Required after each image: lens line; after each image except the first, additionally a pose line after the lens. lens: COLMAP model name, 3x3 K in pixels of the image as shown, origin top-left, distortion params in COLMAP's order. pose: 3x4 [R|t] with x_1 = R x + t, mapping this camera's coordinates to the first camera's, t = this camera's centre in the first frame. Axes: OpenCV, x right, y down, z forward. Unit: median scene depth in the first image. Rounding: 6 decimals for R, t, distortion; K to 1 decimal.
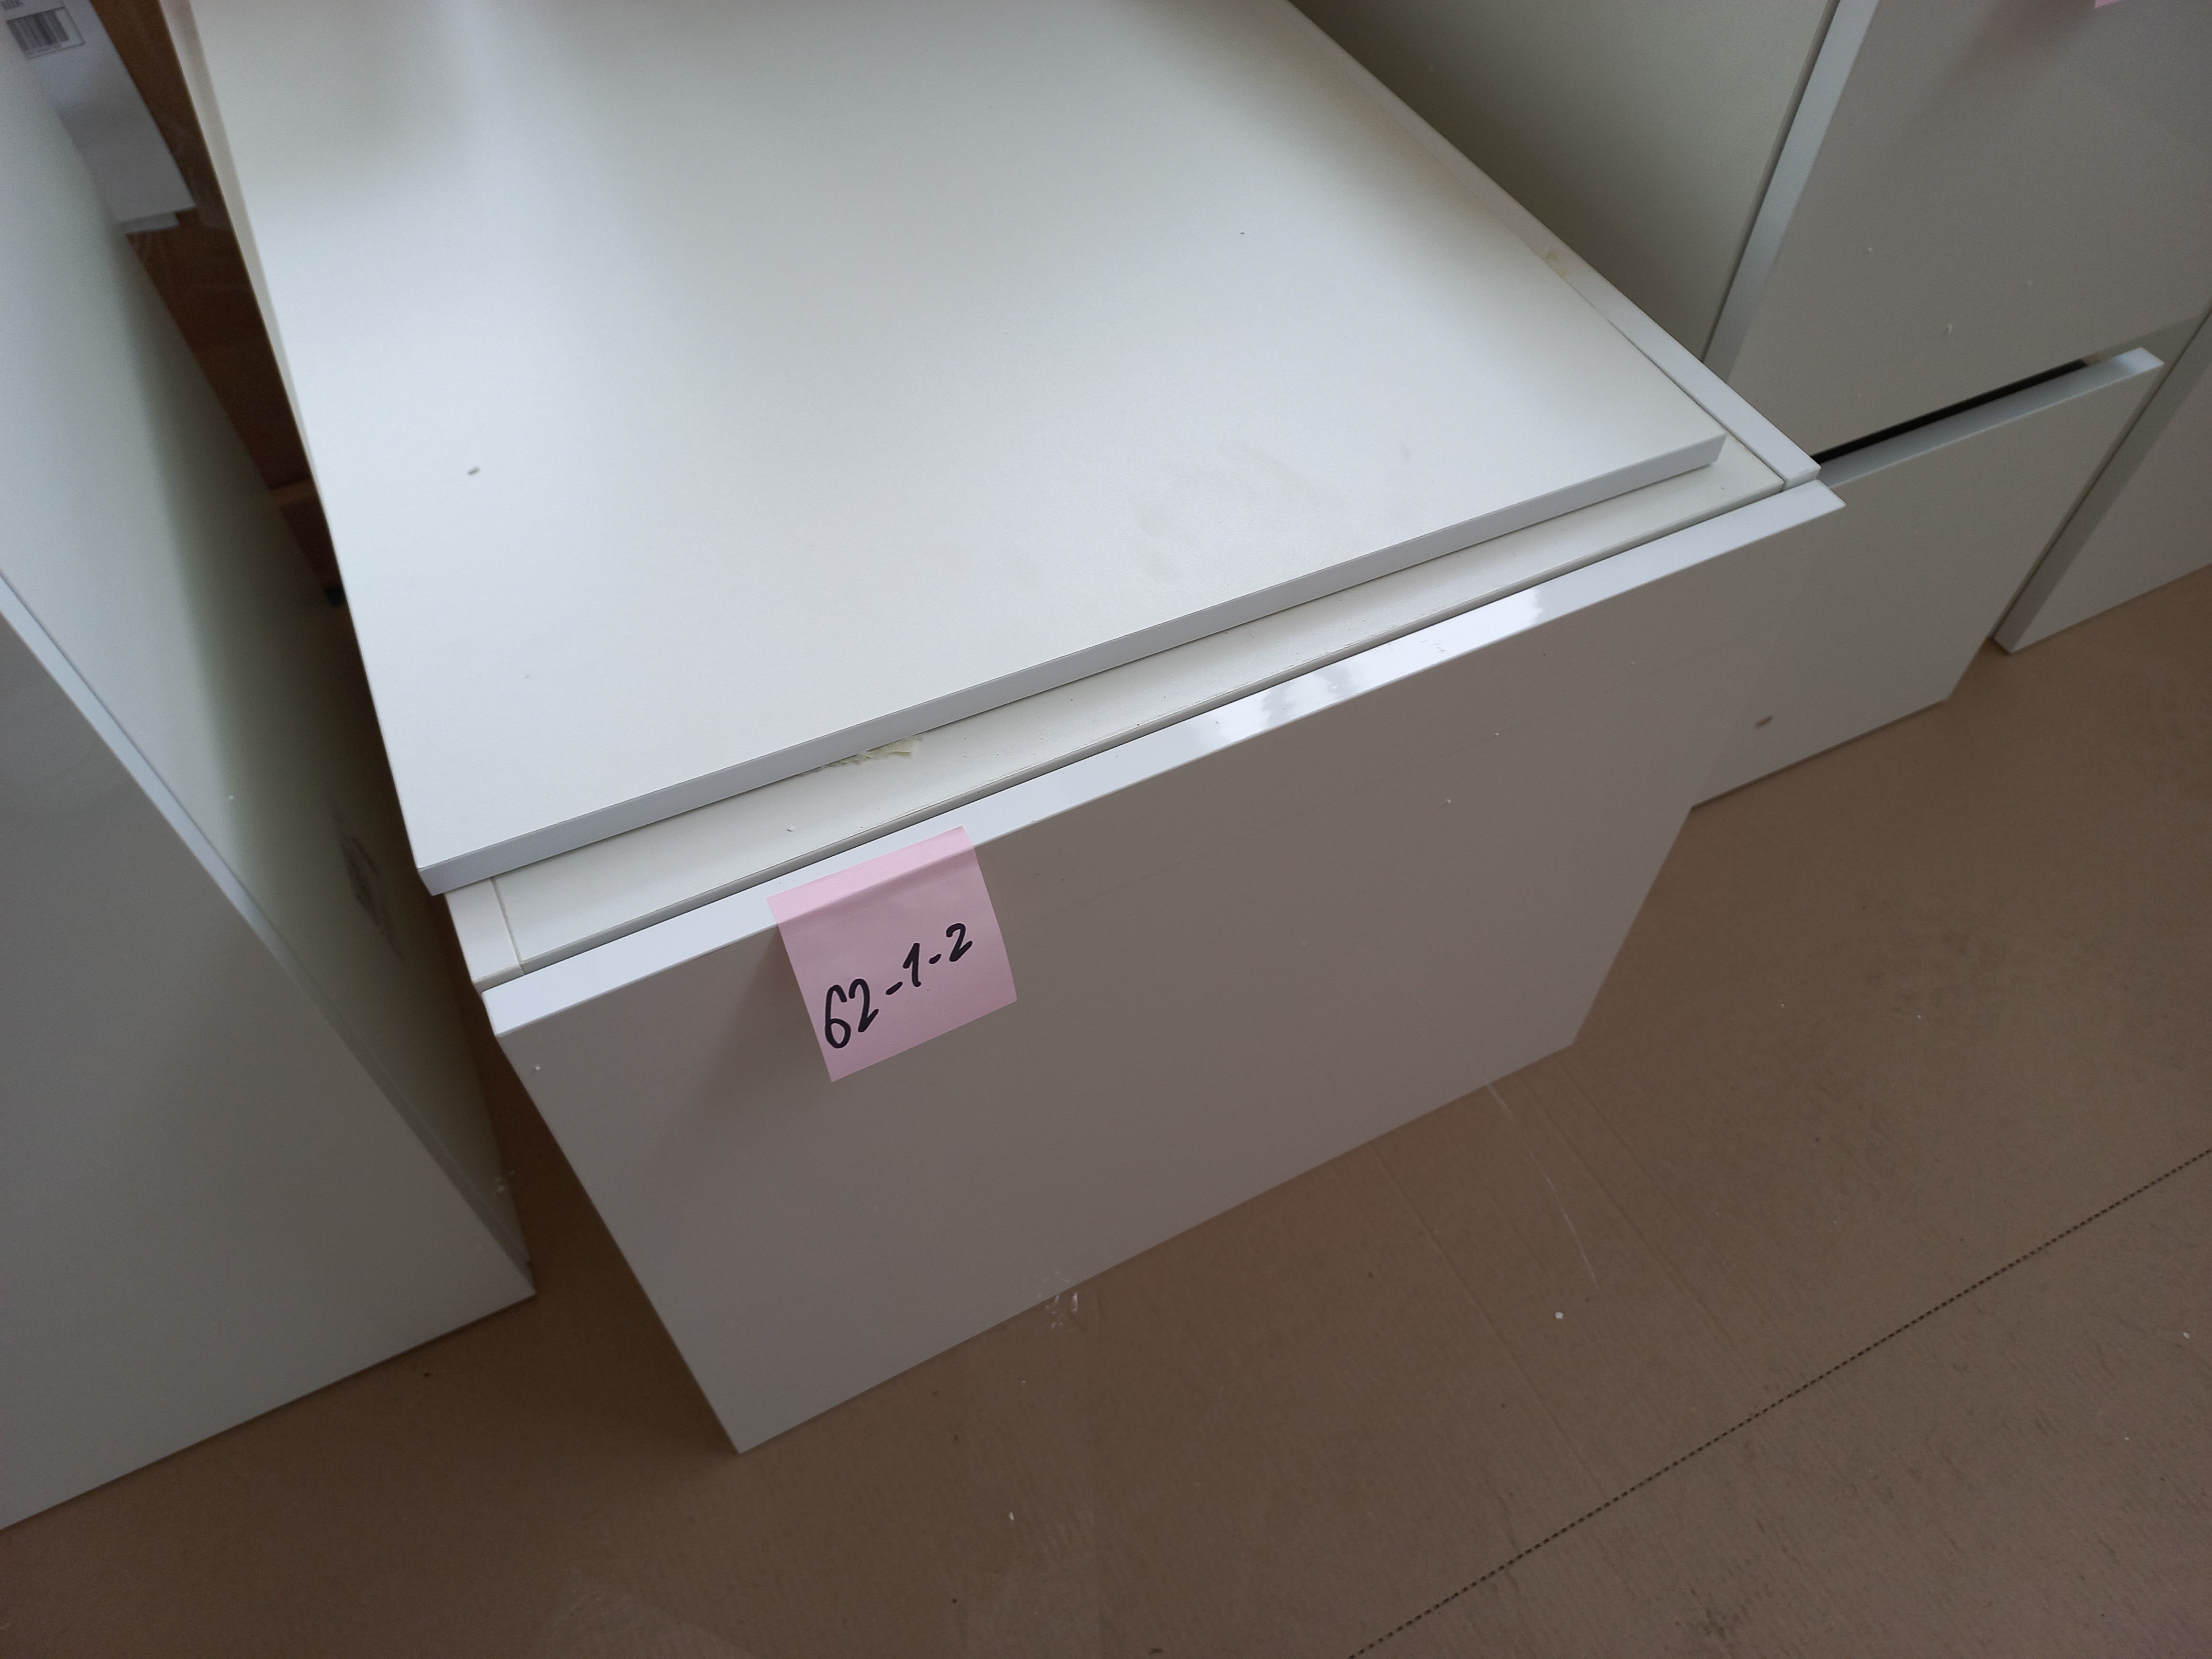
lens RADIAL K [[1583.8, 0, 1109.3], [0, 1583.8, 822.4], [0, 0, 1]] dist [0.030553, 0.005021]
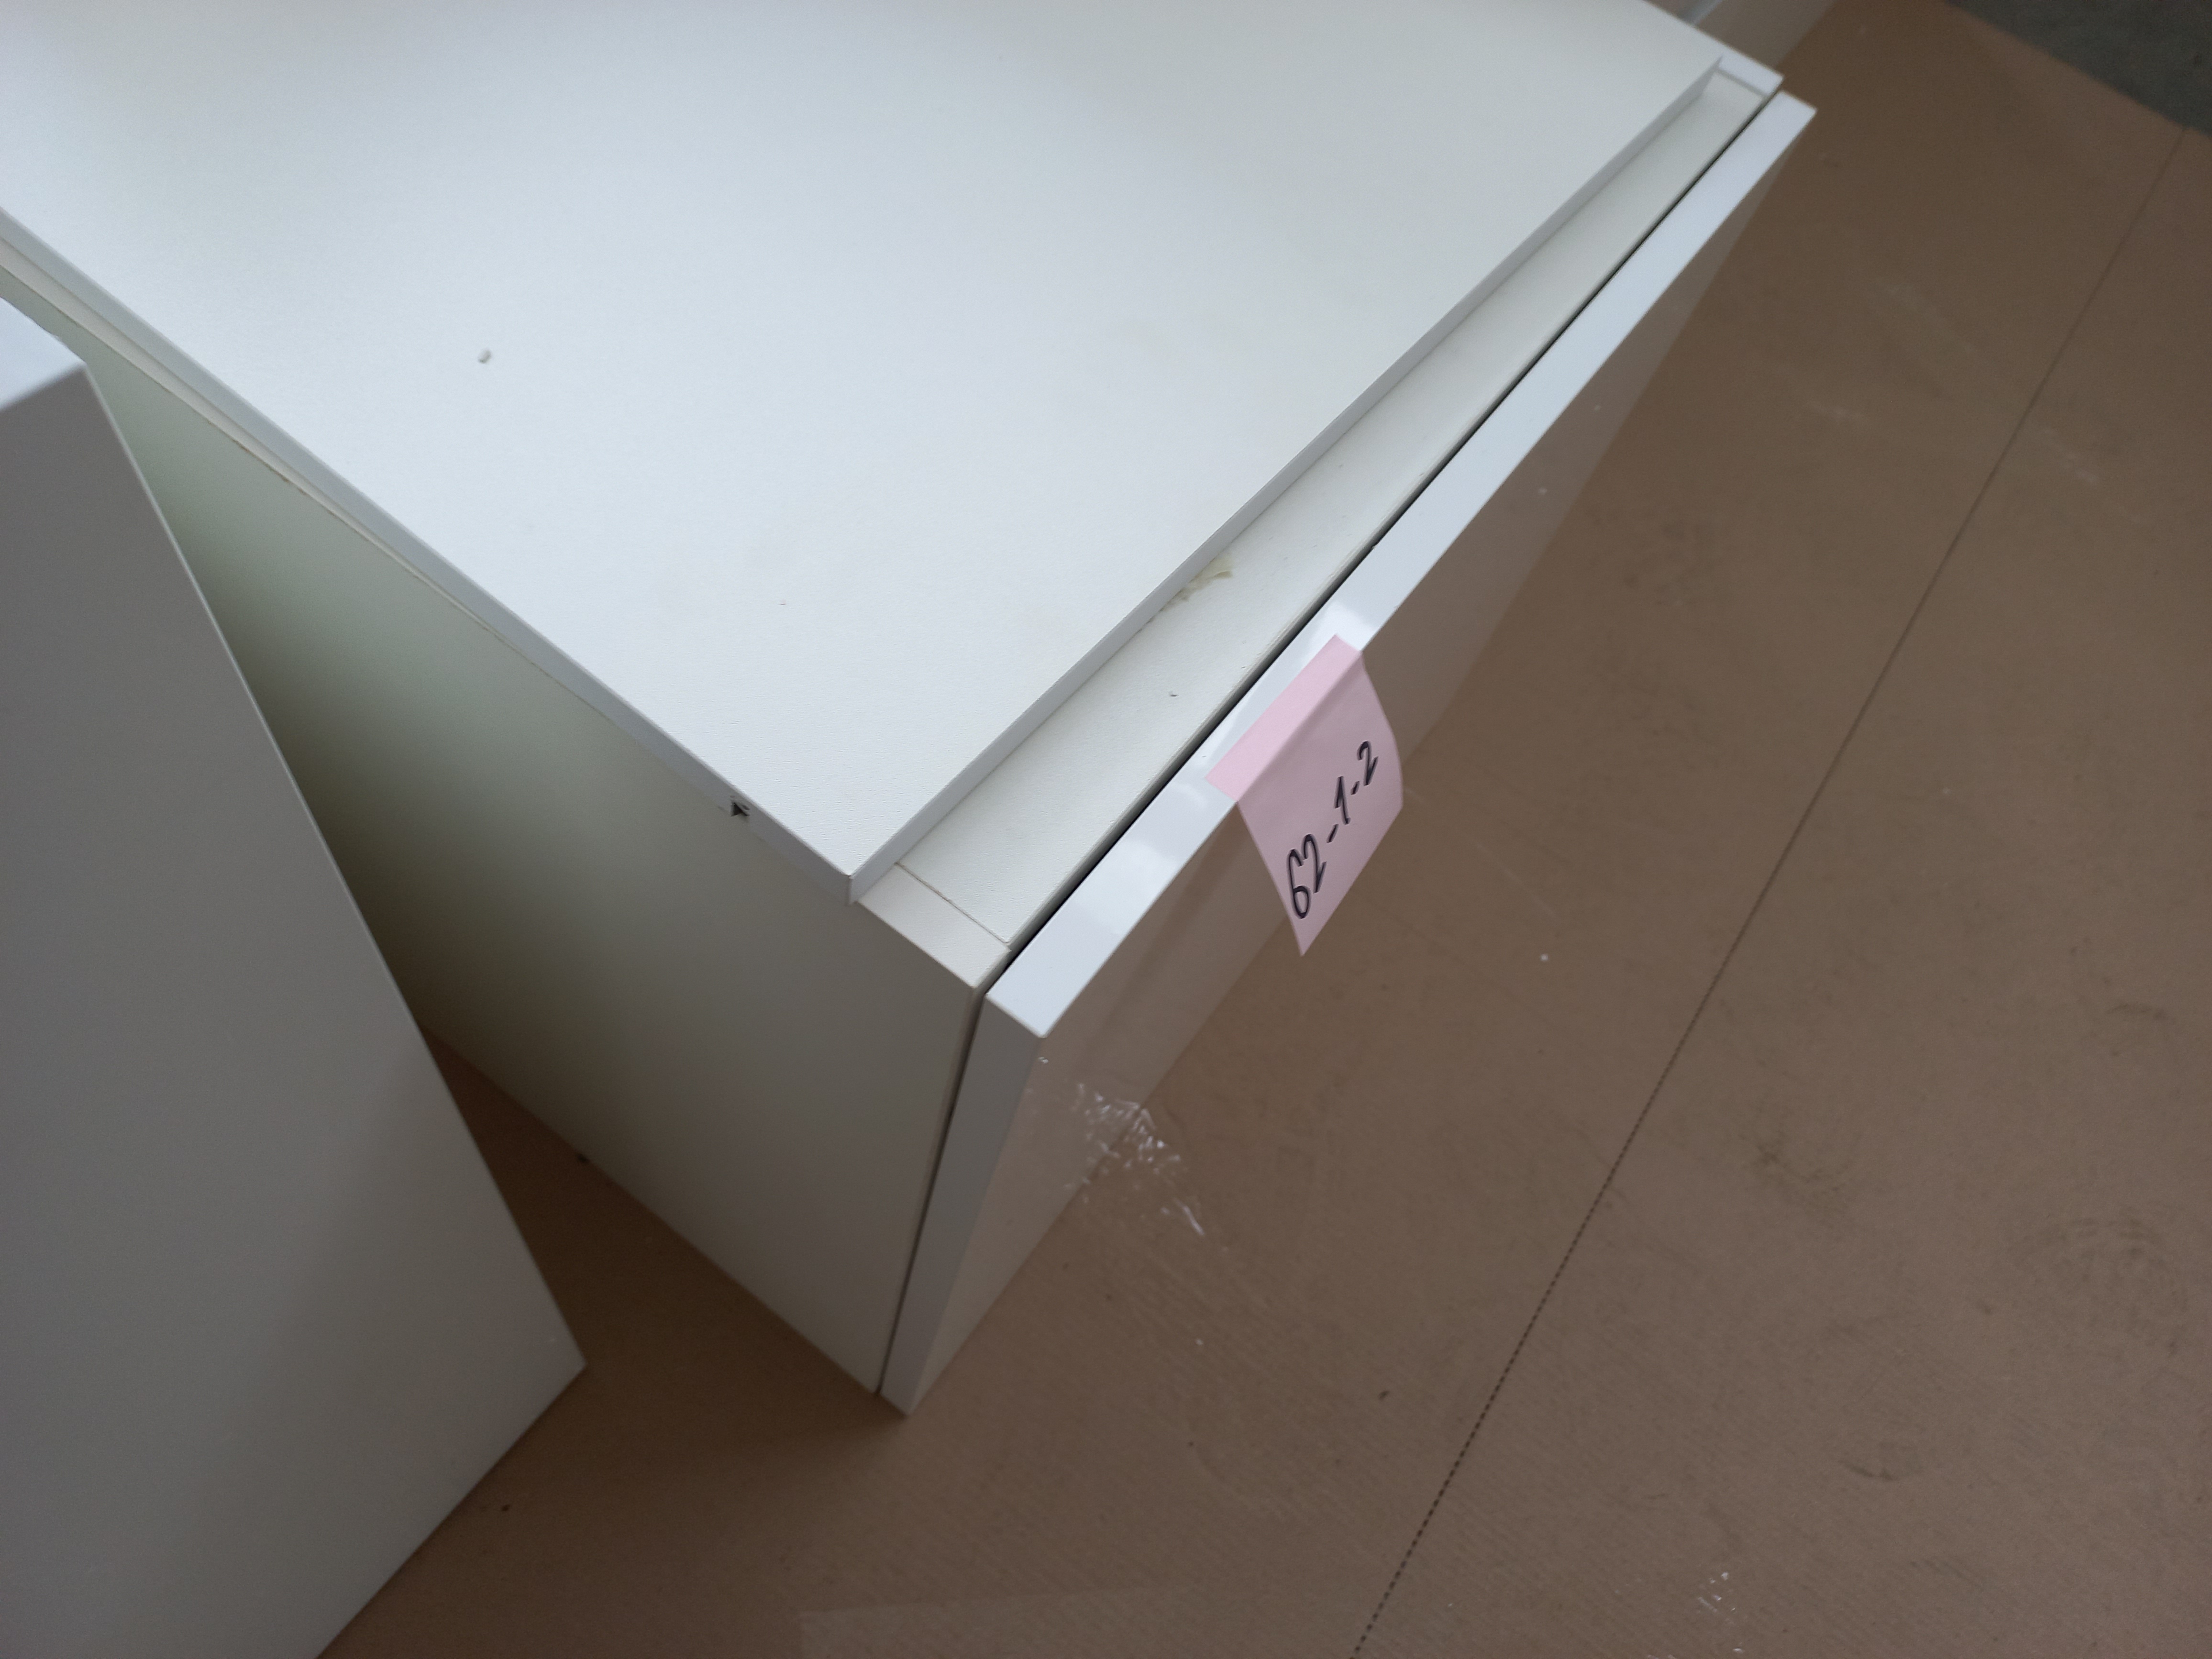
lens RADIAL K [[1603.1, 0, 1106.6], [0, 1603.1, 807.8], [0, 0, 1]] dist [0.043662, -0.000237]
pose [[0.874317, -0.312692, 0.371205, -0.567915], [0.258320, 0.947285, 0.189530, -0.109375], [-0.410901, -0.069820, 0.909002, 0.241584]]
